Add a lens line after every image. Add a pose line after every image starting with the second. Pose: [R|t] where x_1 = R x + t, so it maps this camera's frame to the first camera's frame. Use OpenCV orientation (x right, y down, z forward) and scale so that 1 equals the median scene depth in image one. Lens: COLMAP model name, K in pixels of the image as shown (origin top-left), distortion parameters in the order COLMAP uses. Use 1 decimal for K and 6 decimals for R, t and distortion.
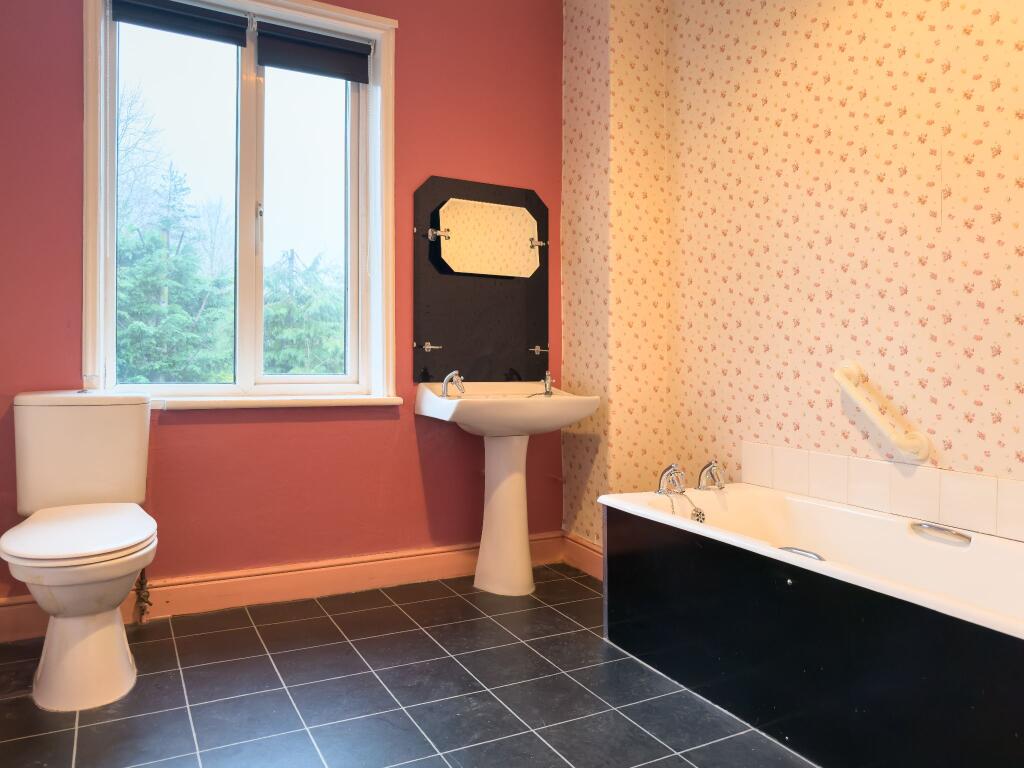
lens RADIAL K [[733.6, 0, 511.7], [0, 733.6, 354.2], [0, 0, 1]] dist [0.003369, -0.056168]
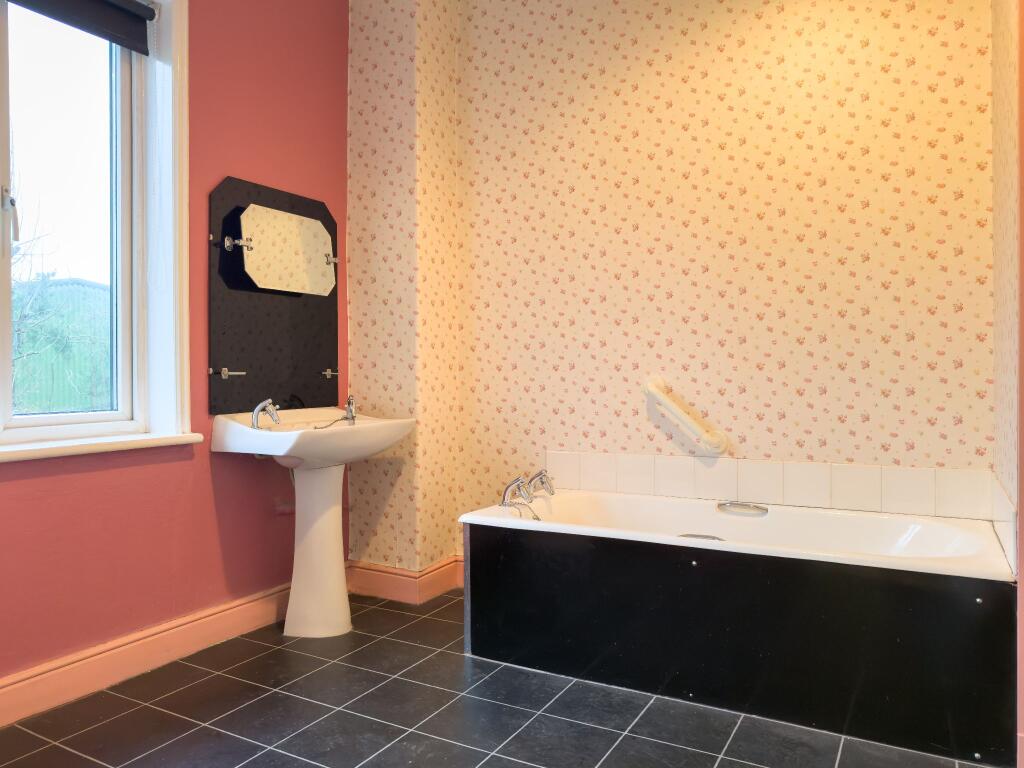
lens RADIAL K [[724.9, 0, 512.0], [0, 724.9, 384.0], [0, 0, 1]] dist [0.001482, -0.047945]
pose [[0.847836, -0.034216, 0.529153, -0.285100], [0.025970, 0.999398, 0.023012, -0.008068], [-0.529622, -0.005768, 0.848214, 0.095110]]
